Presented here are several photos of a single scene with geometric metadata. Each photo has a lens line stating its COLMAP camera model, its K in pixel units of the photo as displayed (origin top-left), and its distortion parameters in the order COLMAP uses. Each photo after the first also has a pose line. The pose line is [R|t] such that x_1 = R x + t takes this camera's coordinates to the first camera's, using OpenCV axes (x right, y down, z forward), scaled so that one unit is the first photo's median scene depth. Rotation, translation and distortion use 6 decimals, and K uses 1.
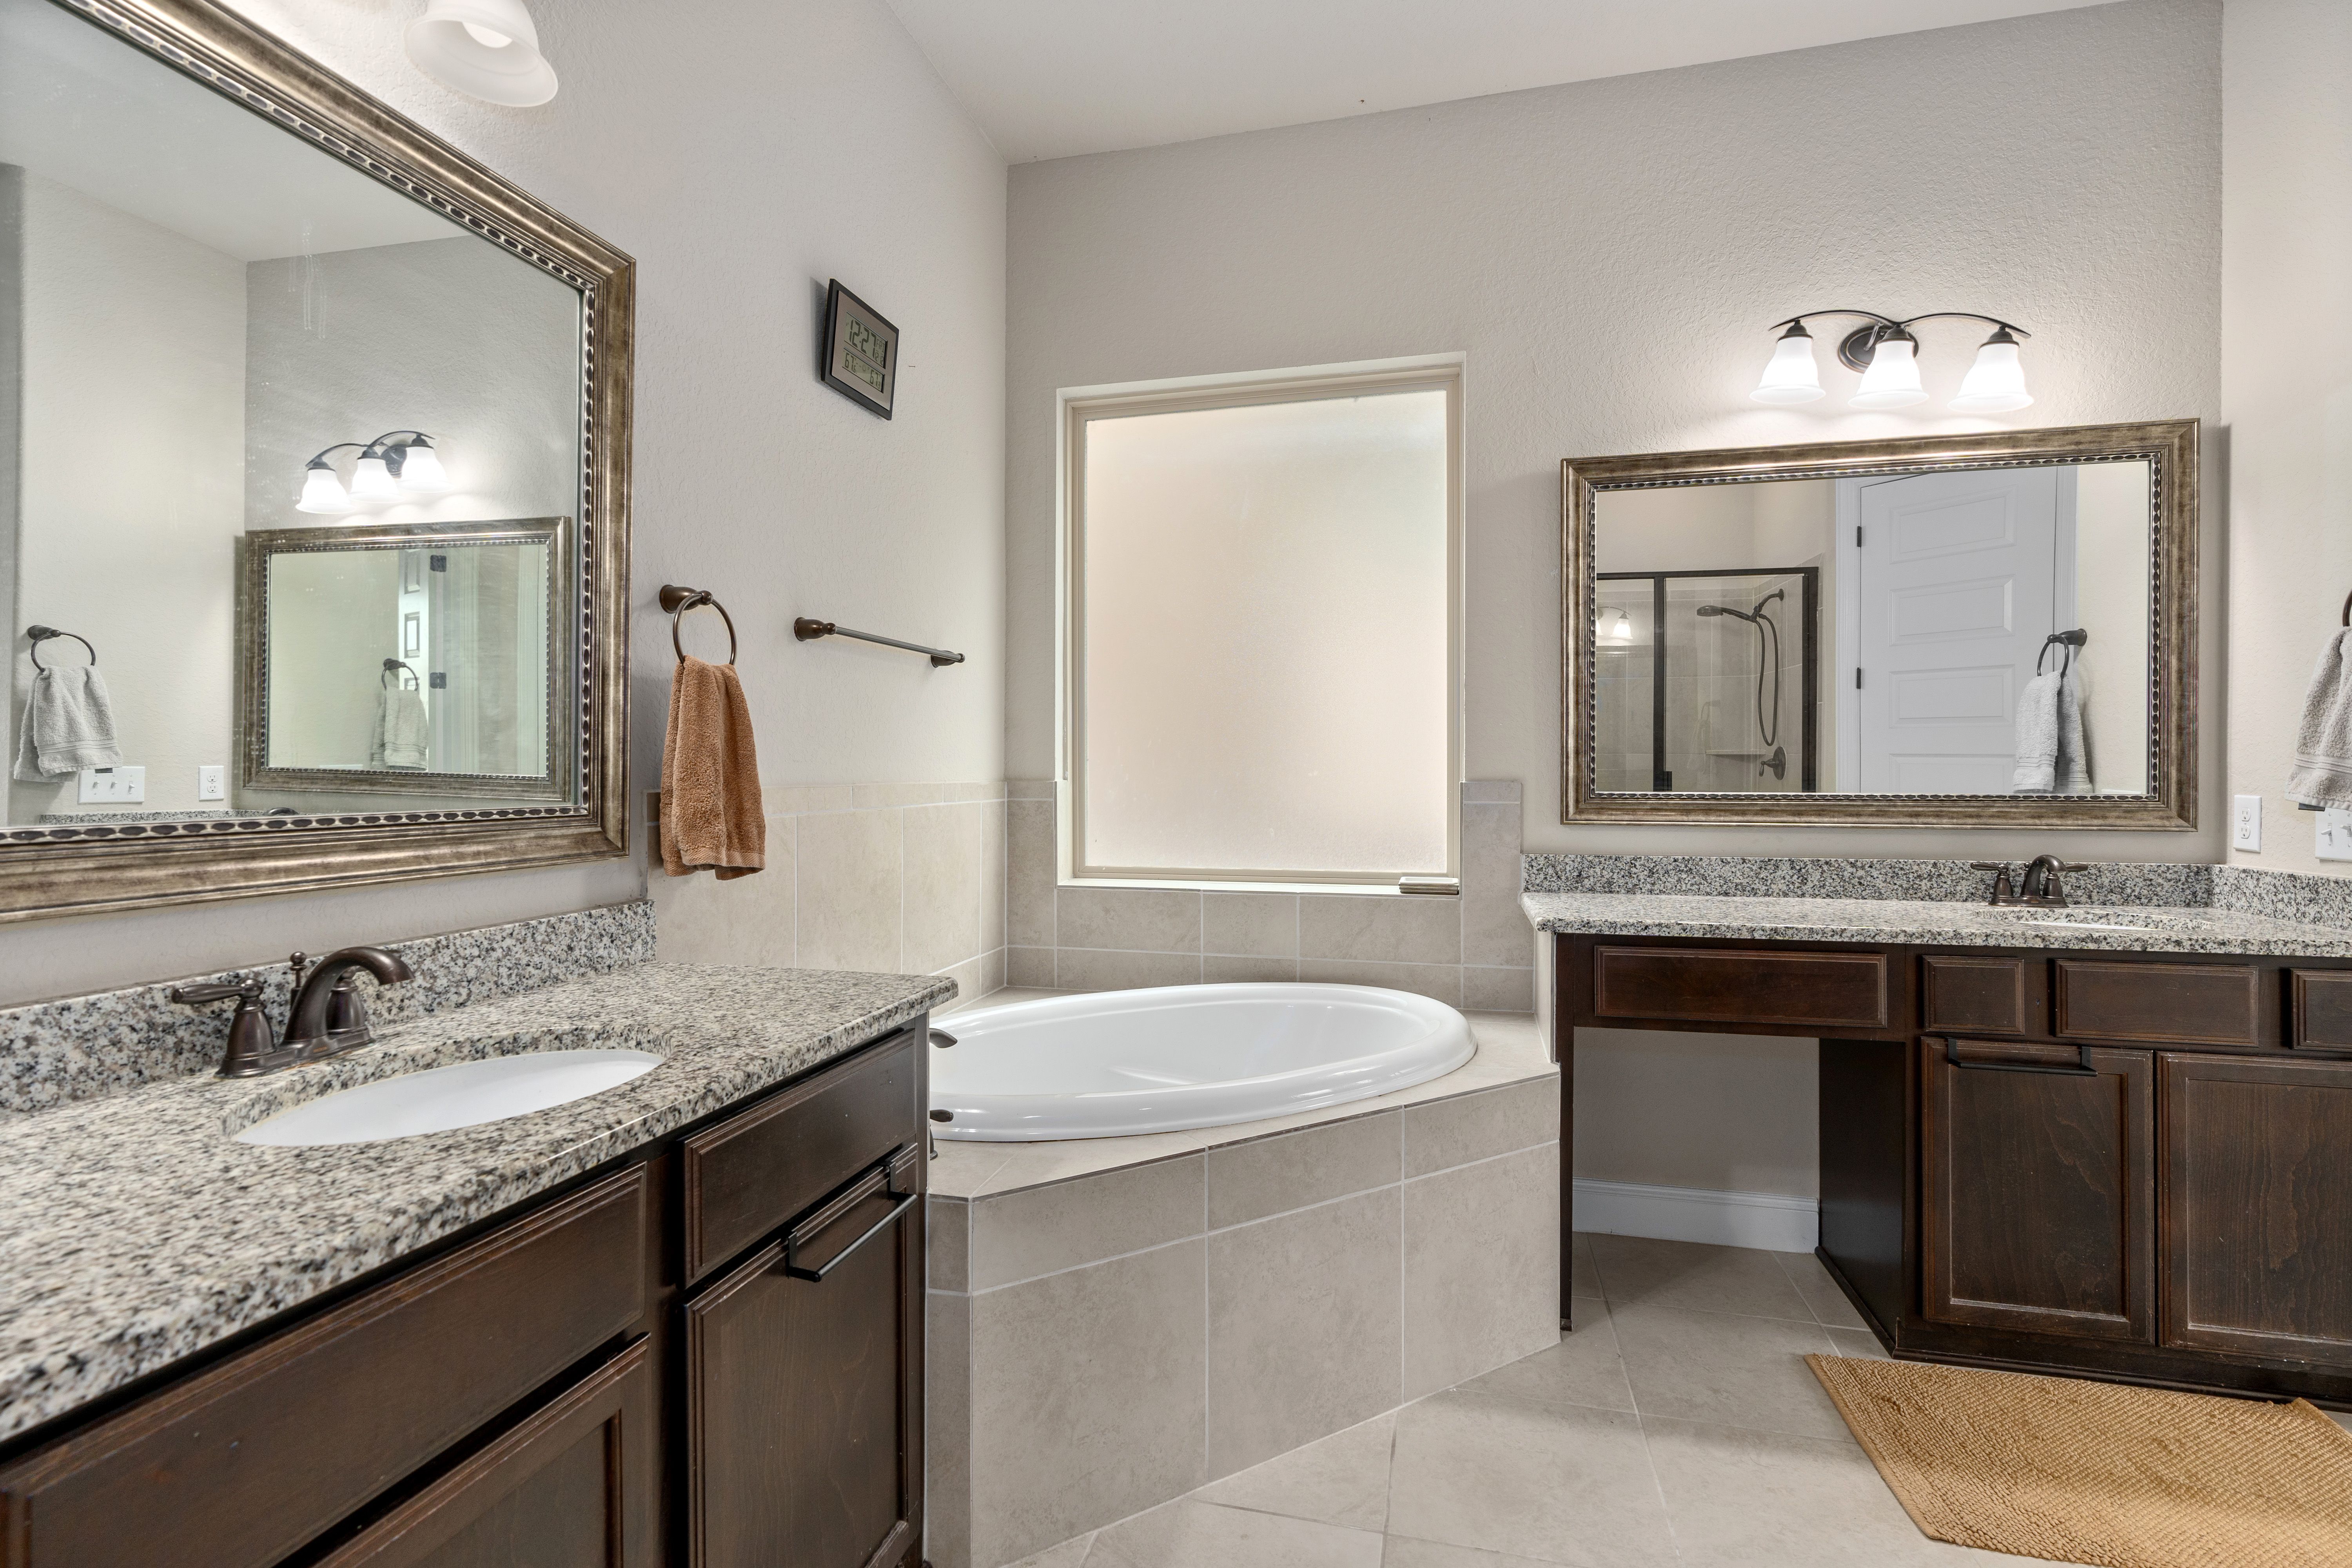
lens RADIAL K [[1076.2, 0, 1191.9], [0, 1076.2, 765.8], [0, 0, 1]] dist [-0.004267, 0.001423]
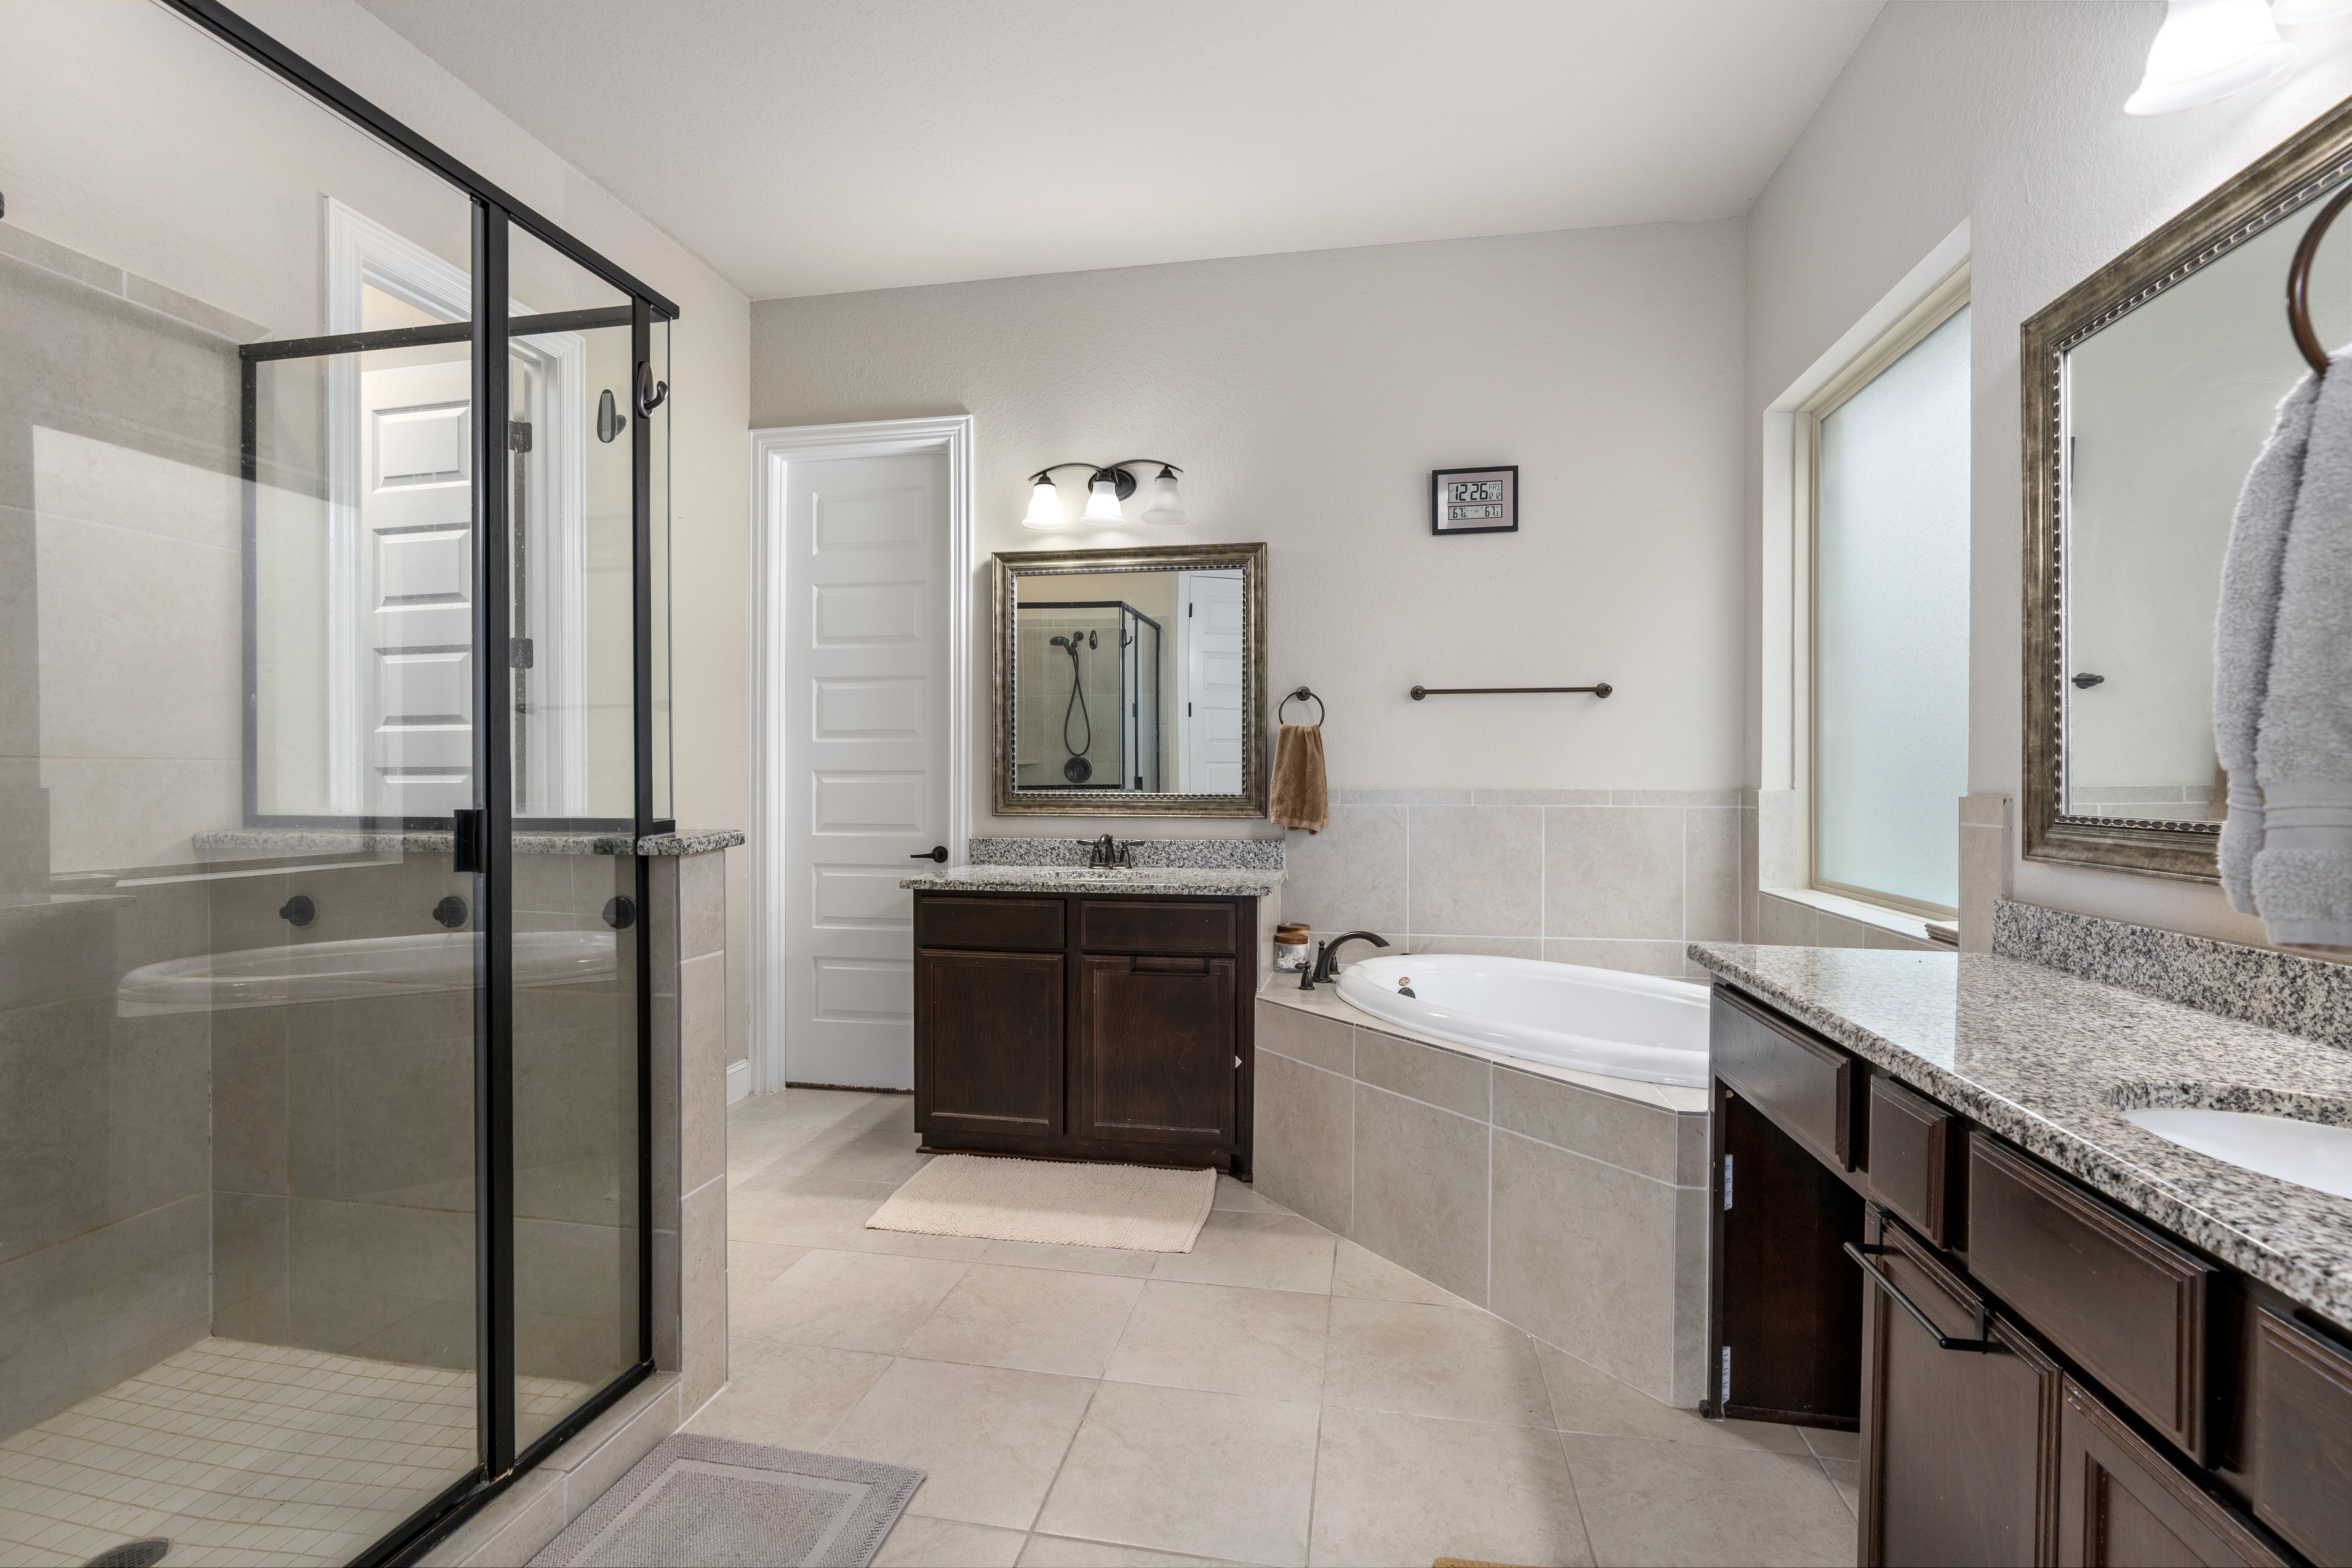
lens RADIAL K [[1076.2, 0, 1187.6], [0, 1076.2, 787.8], [0, 0, 1]] dist [-0.004267, 0.001423]
pose [[0.054908, 0.007304, -0.998465, 1.264176], [-0.004612, 0.999964, 0.007062, 0.008423], [0.998481, 0.004217, 0.054940, 0.561846]]
